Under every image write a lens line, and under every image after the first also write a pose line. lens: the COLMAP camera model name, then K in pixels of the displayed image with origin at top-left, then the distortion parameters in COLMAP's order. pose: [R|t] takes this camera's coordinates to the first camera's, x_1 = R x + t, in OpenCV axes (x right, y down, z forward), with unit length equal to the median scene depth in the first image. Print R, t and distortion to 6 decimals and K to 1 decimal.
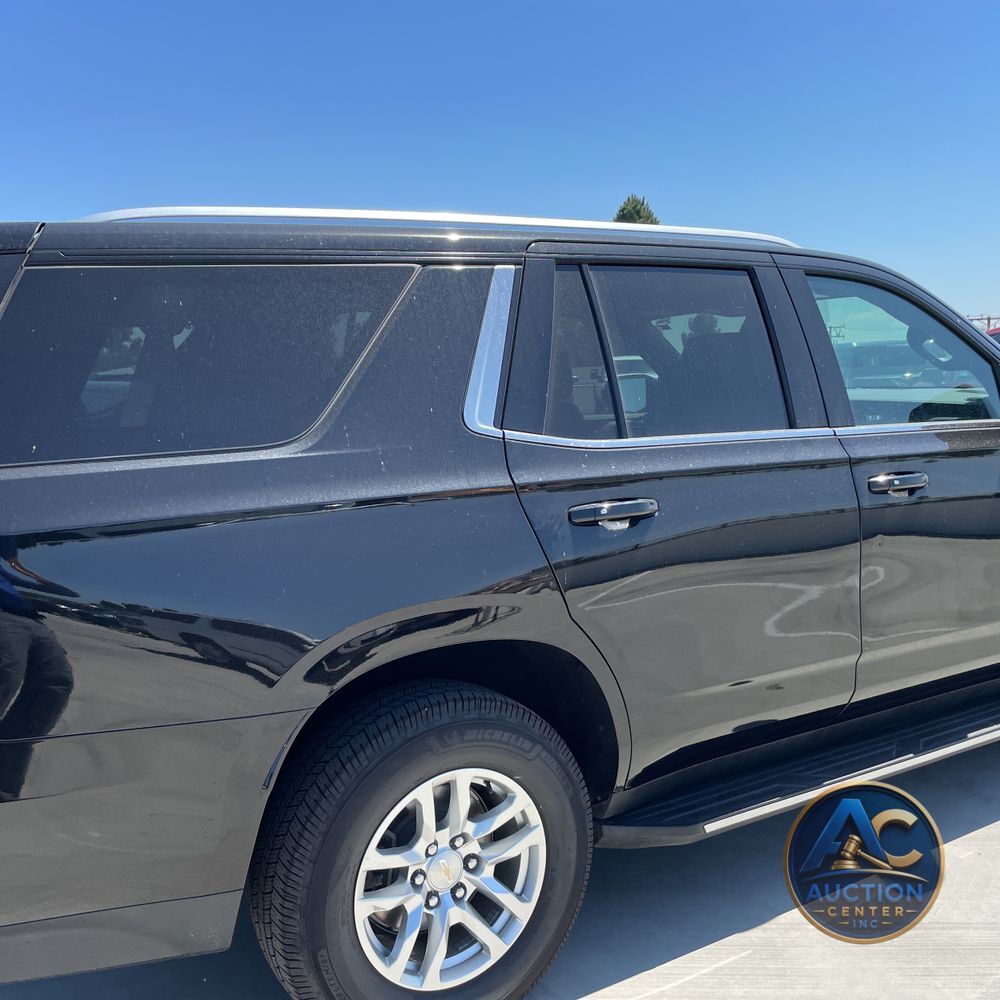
lens RADIAL K [[1066.7, 0, 500.0], [0, 1066.7, 500.0], [0, 0, 1]] dist [0.048216, -0.033275]
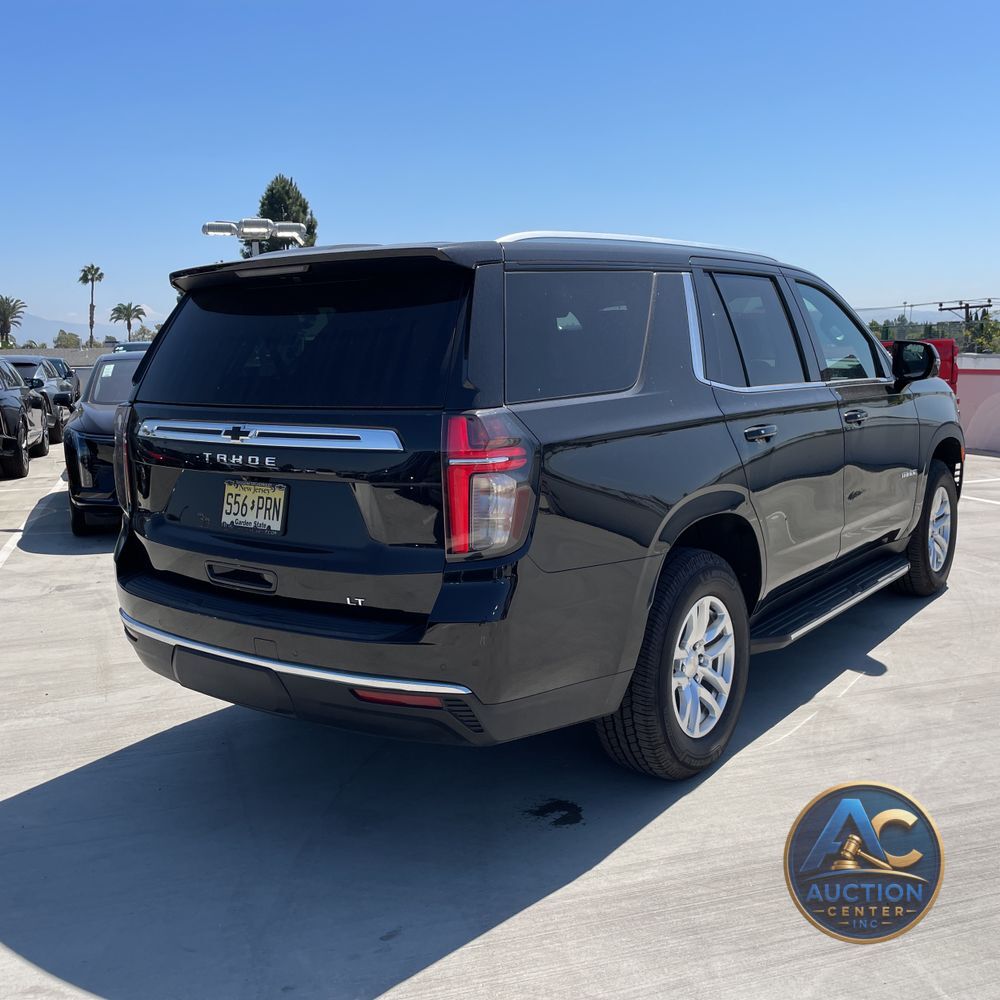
lens RADIAL K [[1066.7, 0, 500.0], [0, 1066.7, 500.0], [0, 0, 1]] dist [0.048216, -0.033275]
pose [[0.933165, -0.043126, 0.356853, -0.829165], [0.036492, 0.999014, 0.025304, 0.056641], [-0.357592, -0.010590, 0.933818, -0.335686]]
